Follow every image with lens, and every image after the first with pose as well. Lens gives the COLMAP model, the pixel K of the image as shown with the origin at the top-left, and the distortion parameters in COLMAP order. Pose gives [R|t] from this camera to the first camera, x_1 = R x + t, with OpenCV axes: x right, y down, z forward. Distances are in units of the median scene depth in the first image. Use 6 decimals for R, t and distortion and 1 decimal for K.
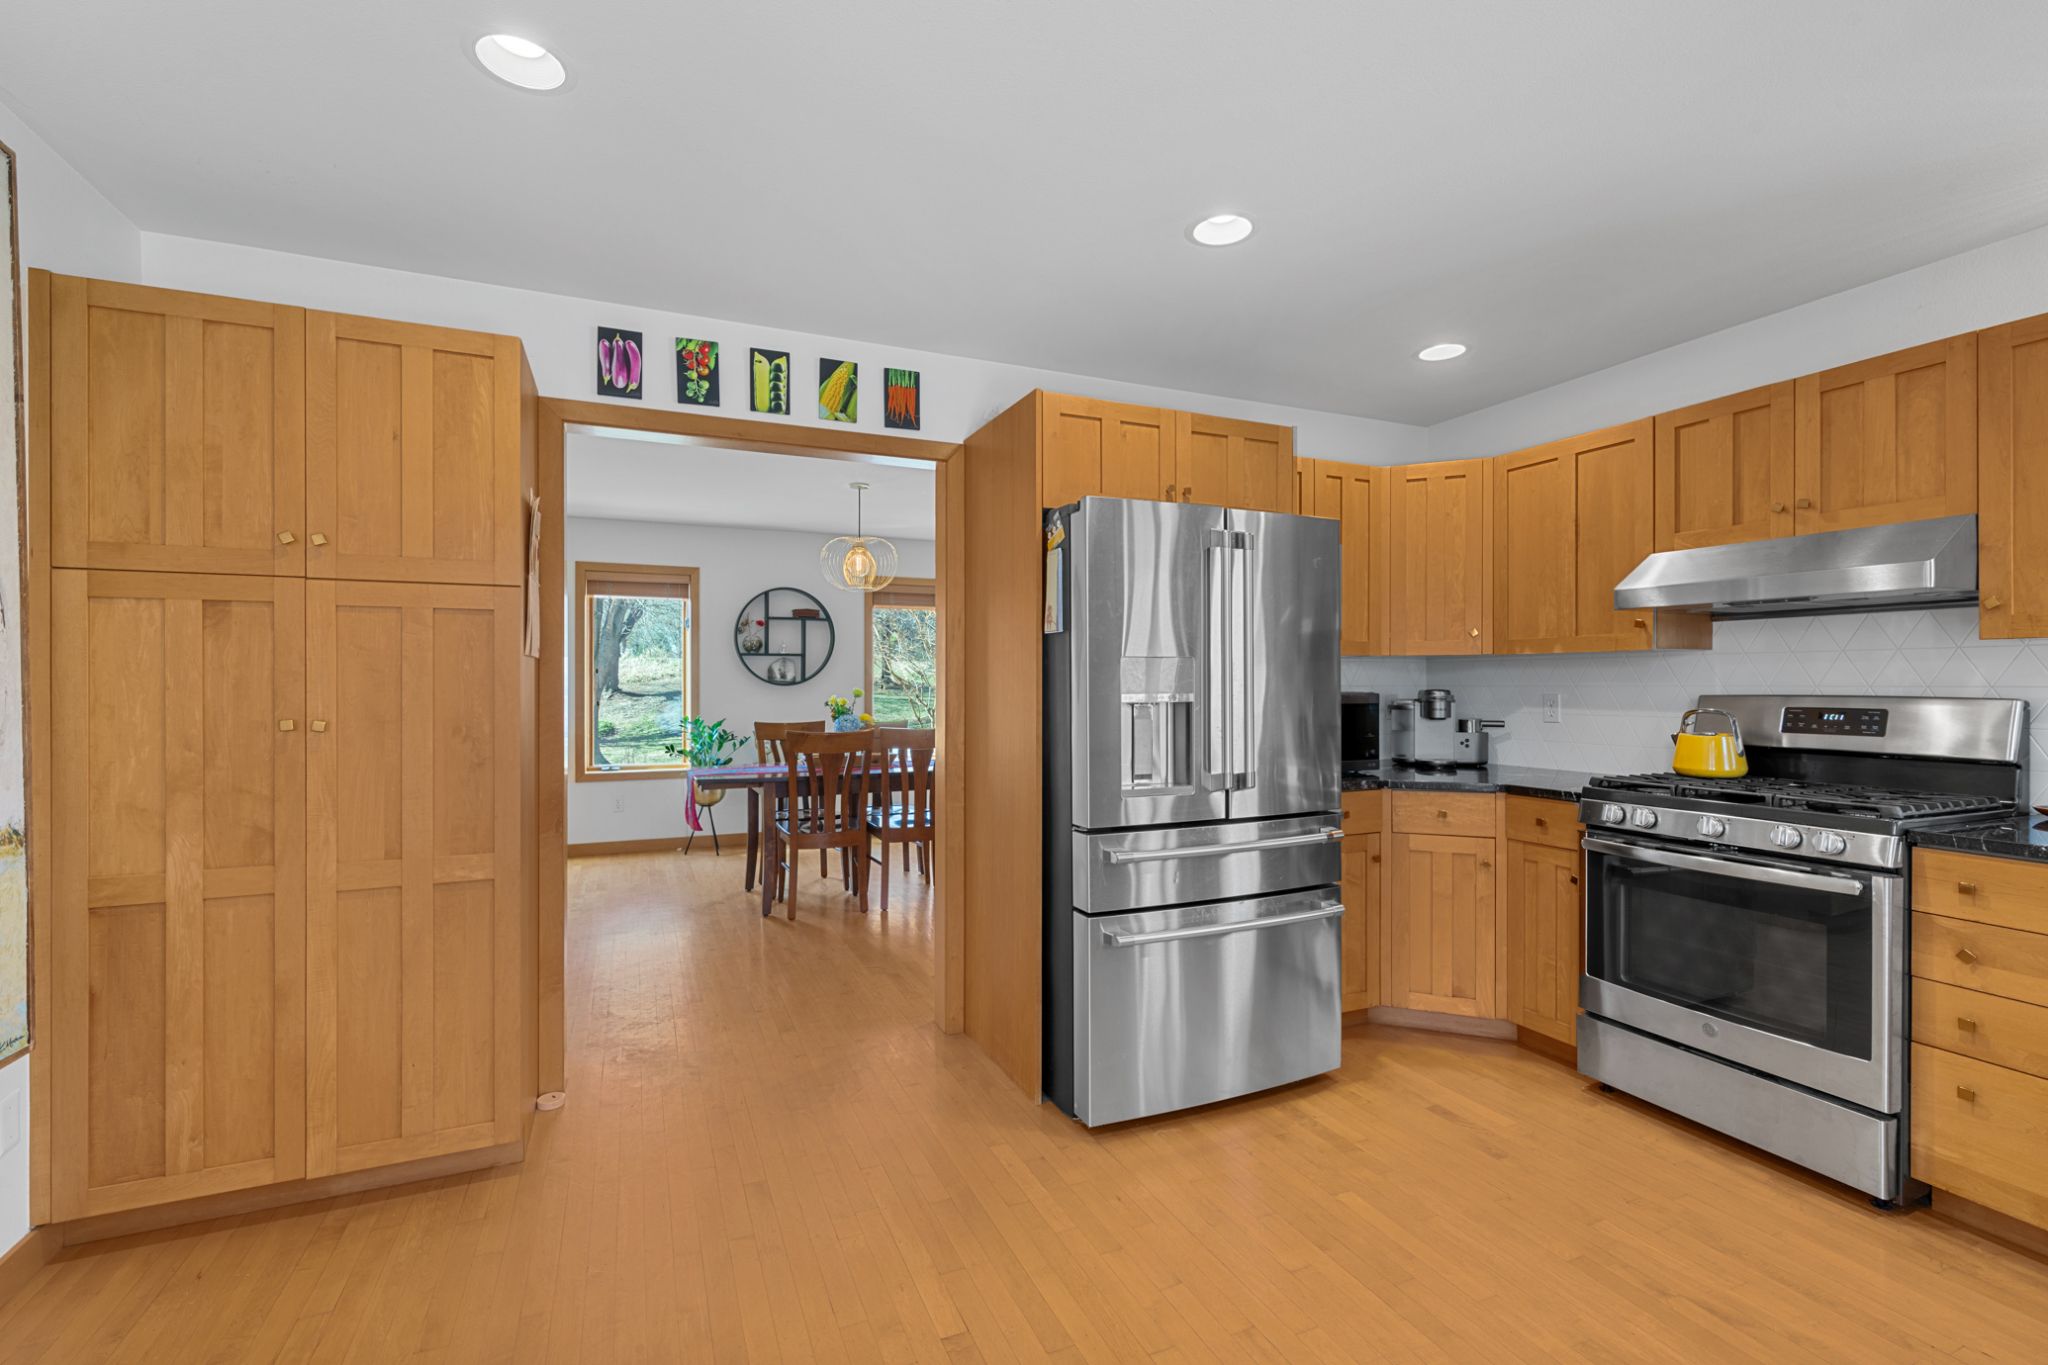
lens RADIAL K [[888.2, 0, 1019.2], [0, 888.2, 687.5], [0, 0, 1]] dist [0.000721, -0.000743]
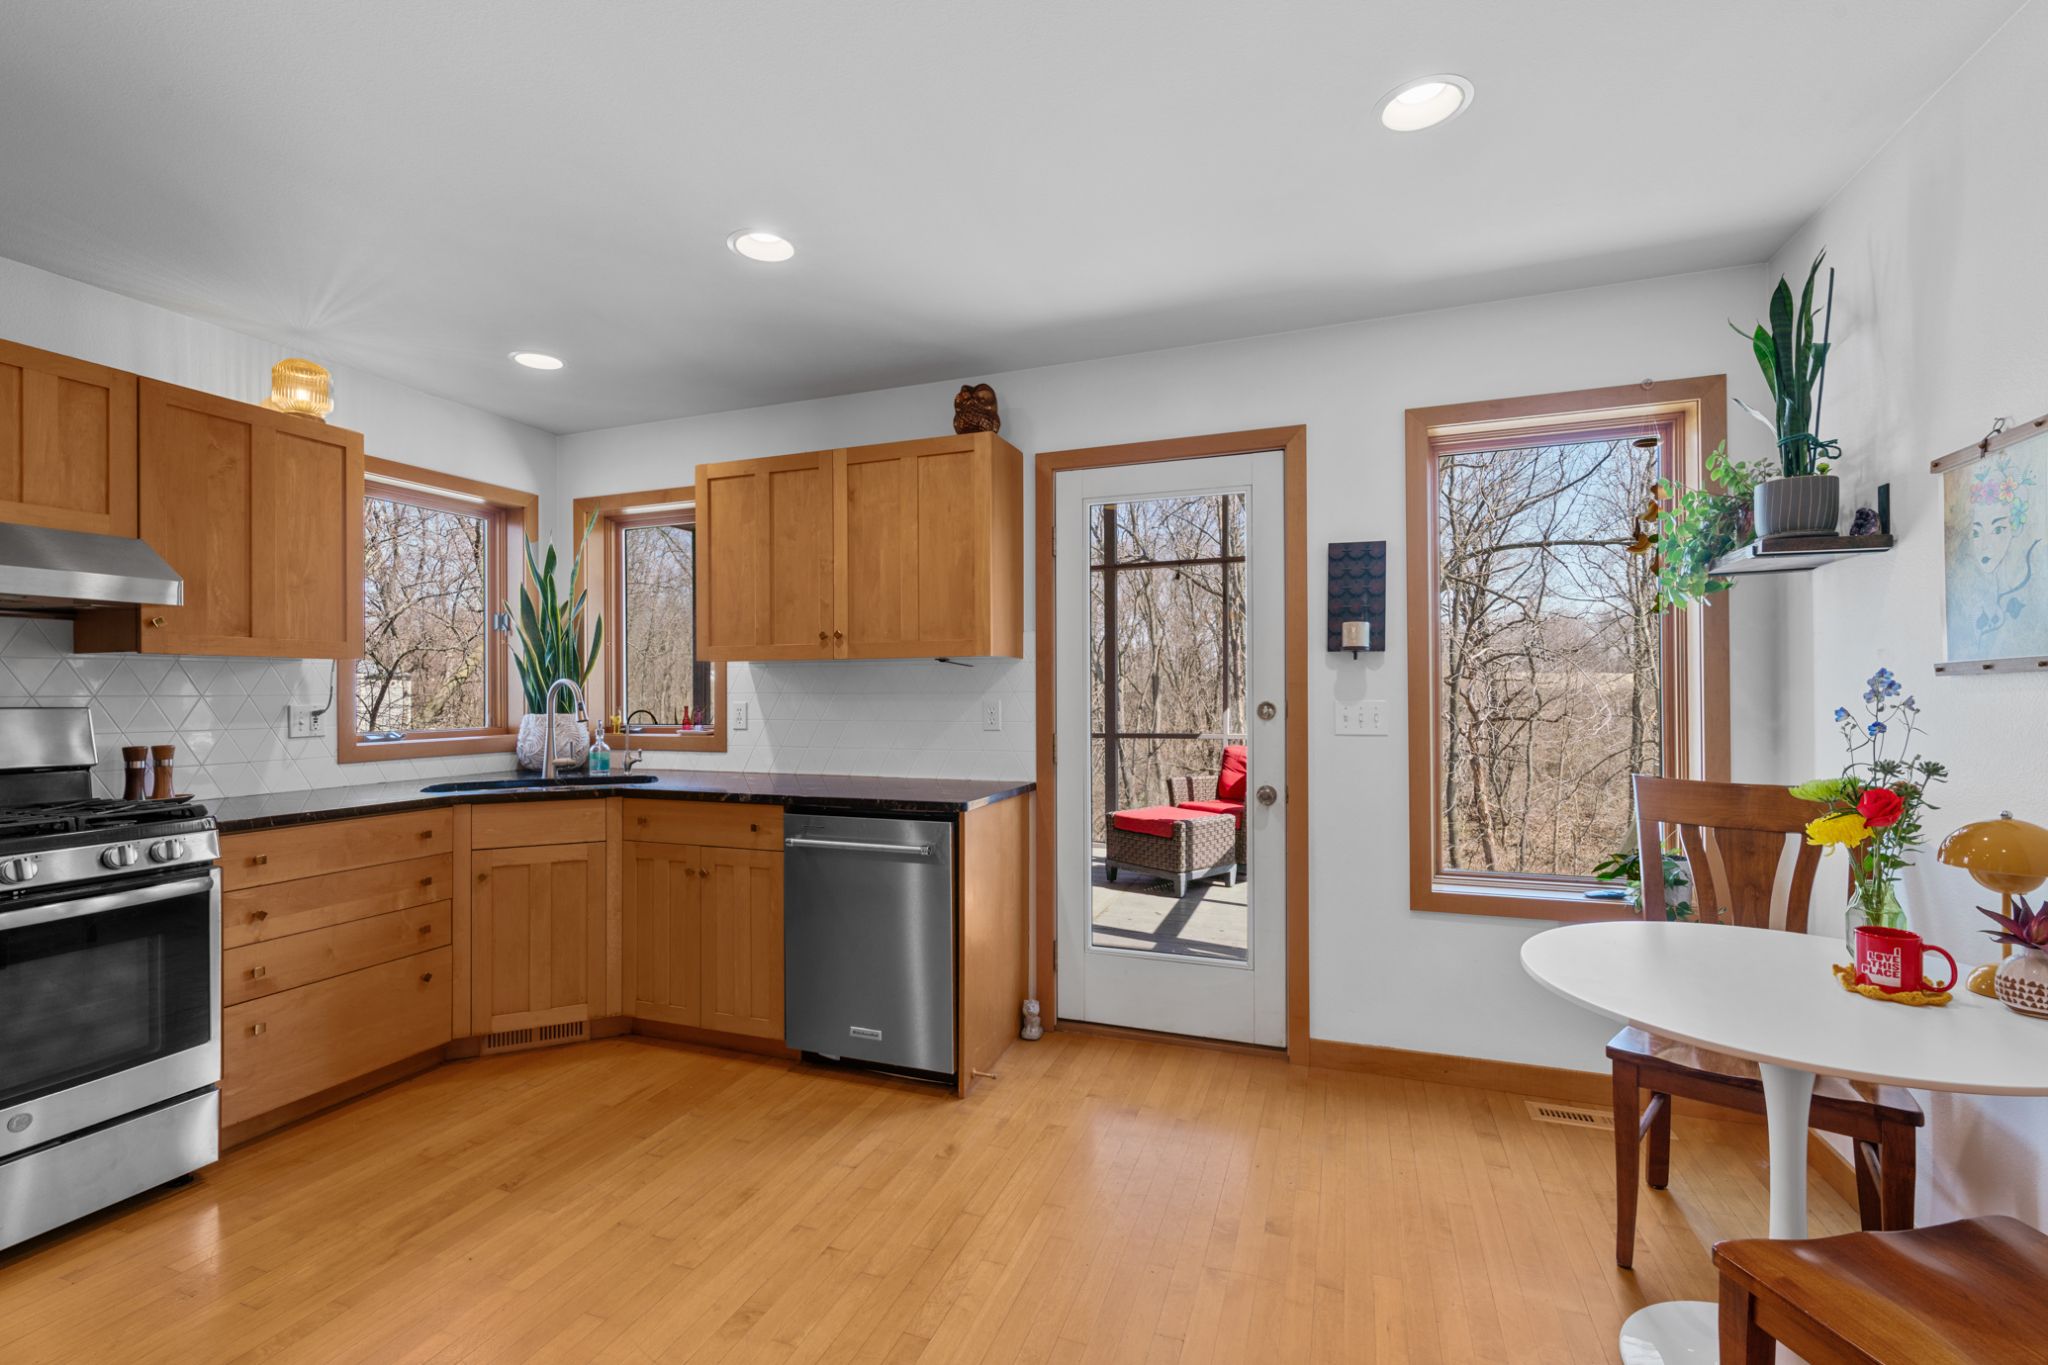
lens RADIAL K [[888.2, 0, 1023.3], [0, 888.2, 691.8], [0, 0, 1]] dist [0.000721, -0.000743]
pose [[-0.726047, 0.002365, 0.687641, -0.350506], [0.007814, 0.999958, 0.004811, -0.001963], [-0.687601, 0.008866, -0.726035, 0.757582]]
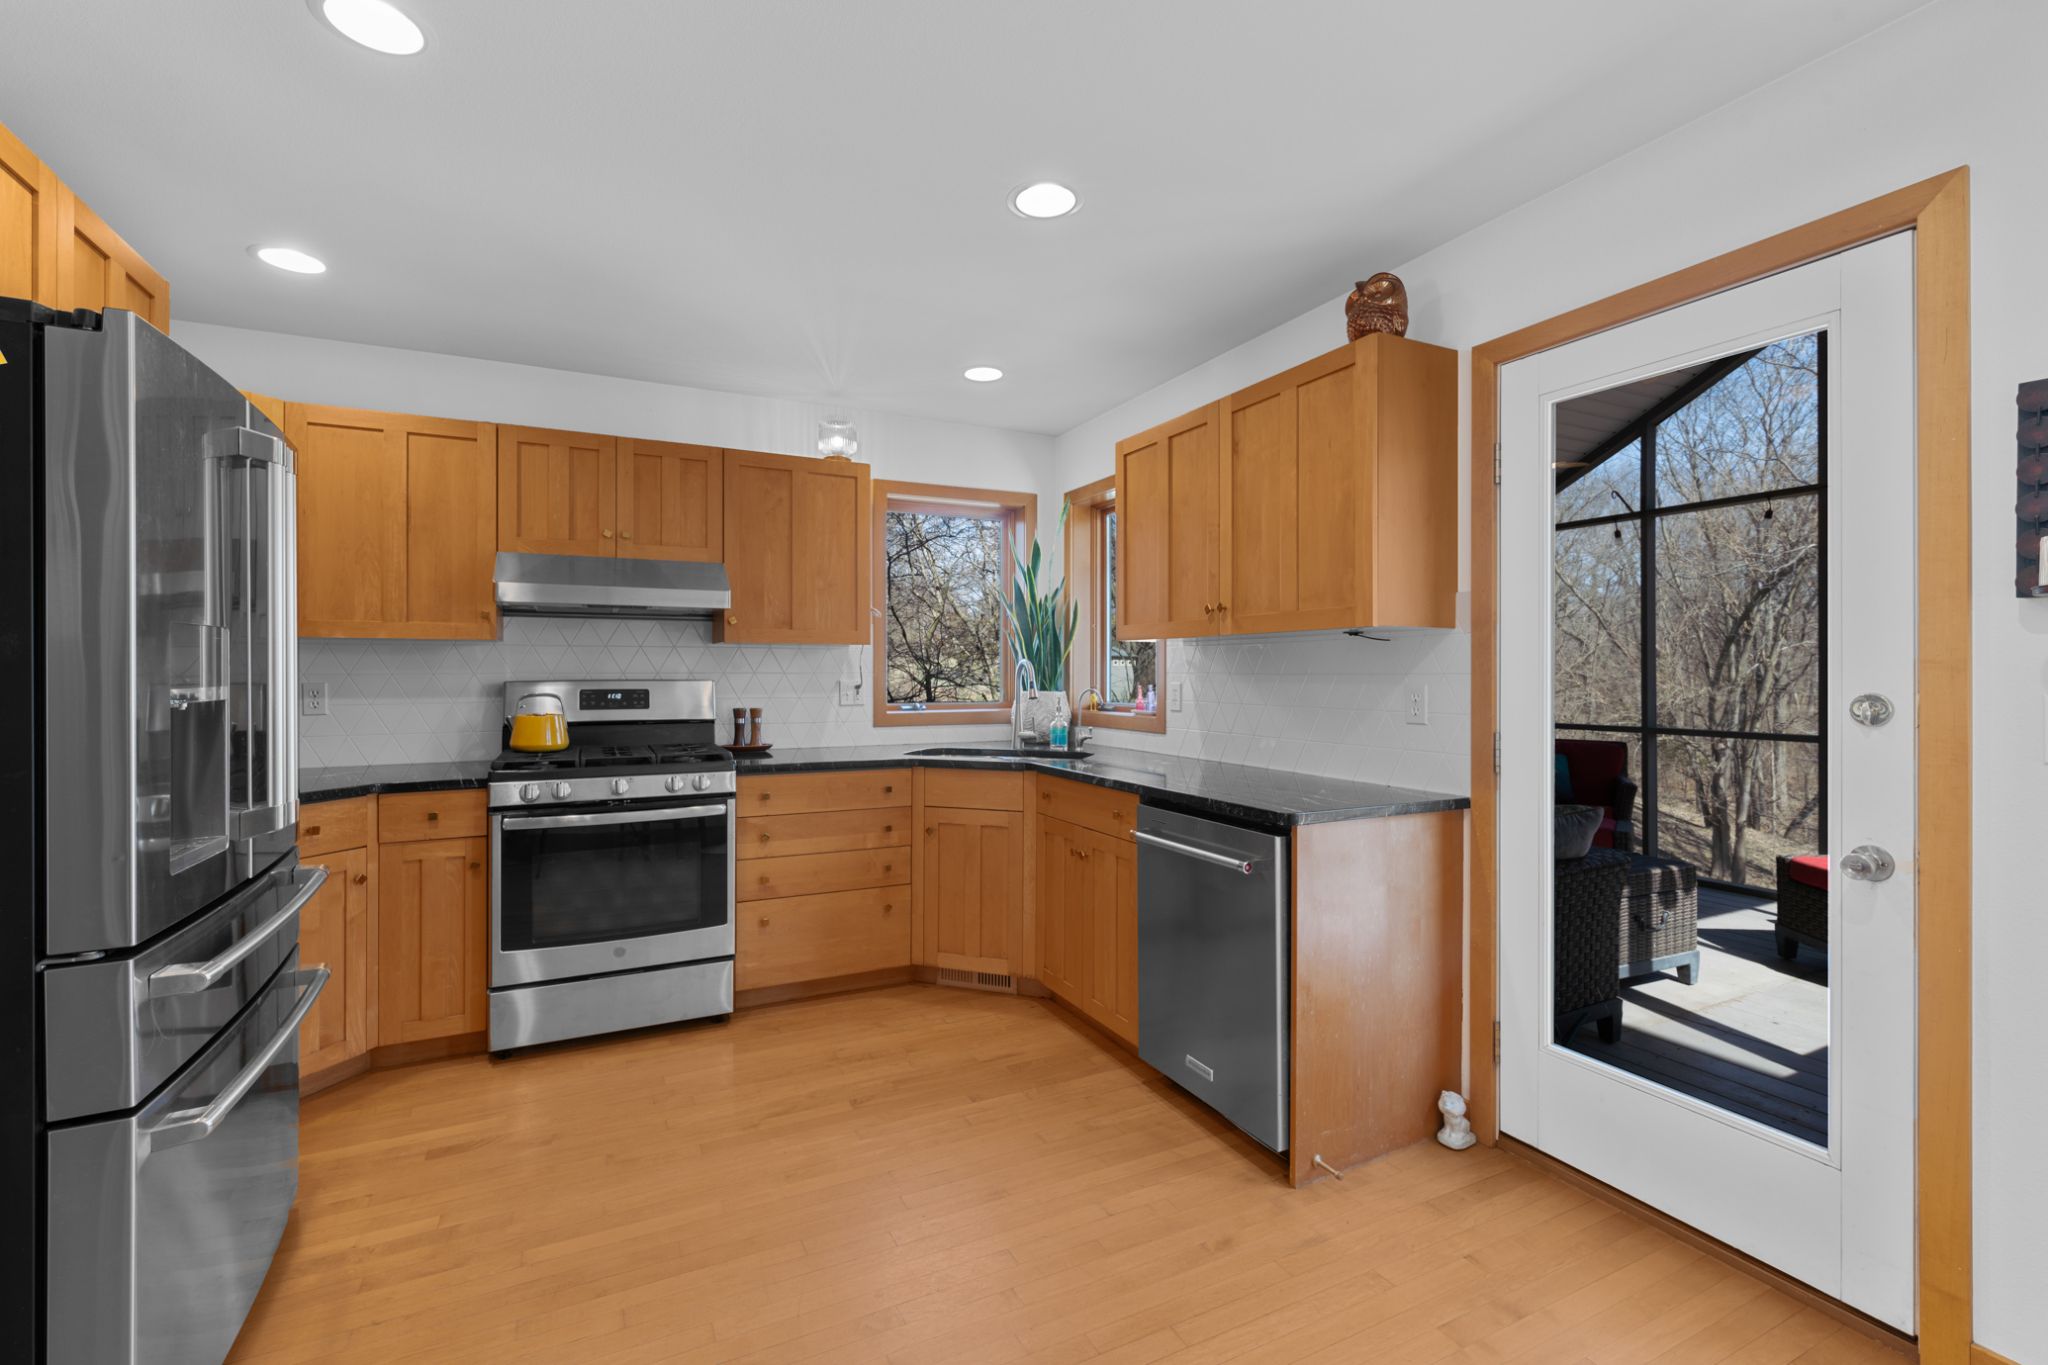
lens RADIAL K [[888.2, 0, 1016.1], [0, 888.2, 671.7], [0, 0, 1]] dist [0.000721, -0.000743]
pose [[-0.054591, -0.000173, 0.998509, -0.383715], [0.004999, 0.999987, 0.000447, -0.000794], [-0.998496, 0.005016, -0.054590, 0.409330]]
